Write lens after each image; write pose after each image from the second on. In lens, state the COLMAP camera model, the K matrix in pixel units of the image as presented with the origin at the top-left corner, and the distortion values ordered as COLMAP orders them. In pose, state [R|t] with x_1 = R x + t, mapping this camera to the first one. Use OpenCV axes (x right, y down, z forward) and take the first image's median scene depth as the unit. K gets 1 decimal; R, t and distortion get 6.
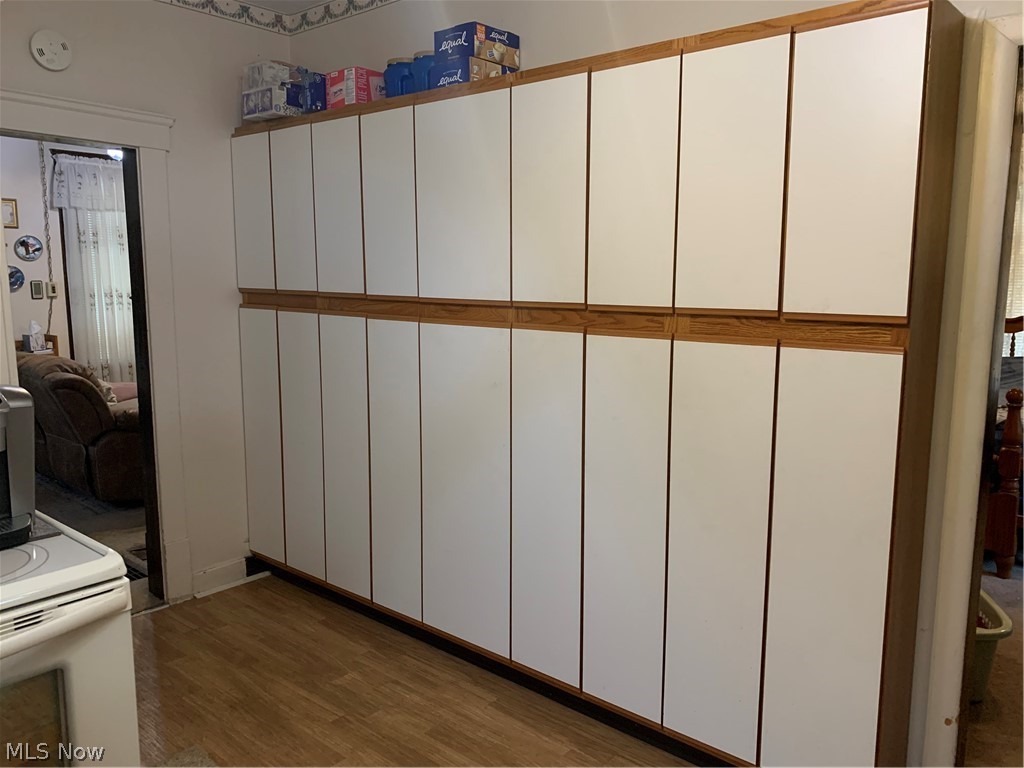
lens RADIAL K [[775.4, 0, 511.2], [0, 775.4, 381.4], [0, 0, 1]] dist [0.004322, -0.014352]
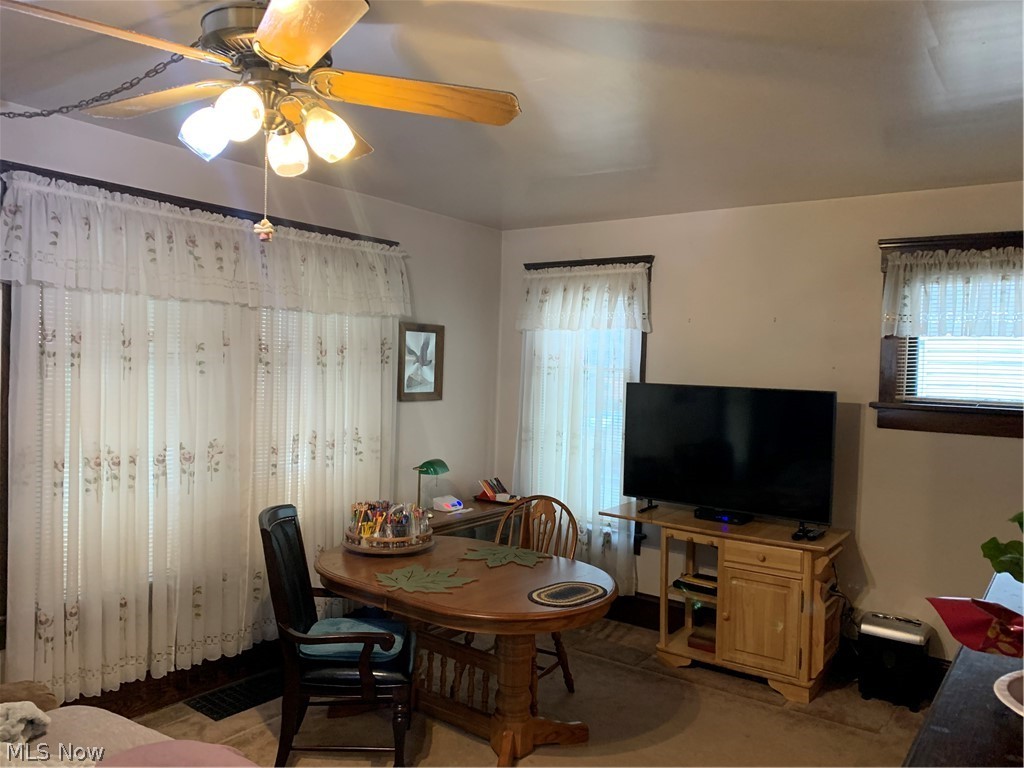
lens RADIAL K [[775.4, 0, 506.4], [0, 775.4, 380.0], [0, 0, 1]] dist [0.004322, -0.014352]
pose [[0.998075, 0.034609, 0.051472, -0.294868], [-0.028571, 0.993101, -0.113727, -0.117471], [-0.055053, 0.112038, 0.992178, 0.511533]]
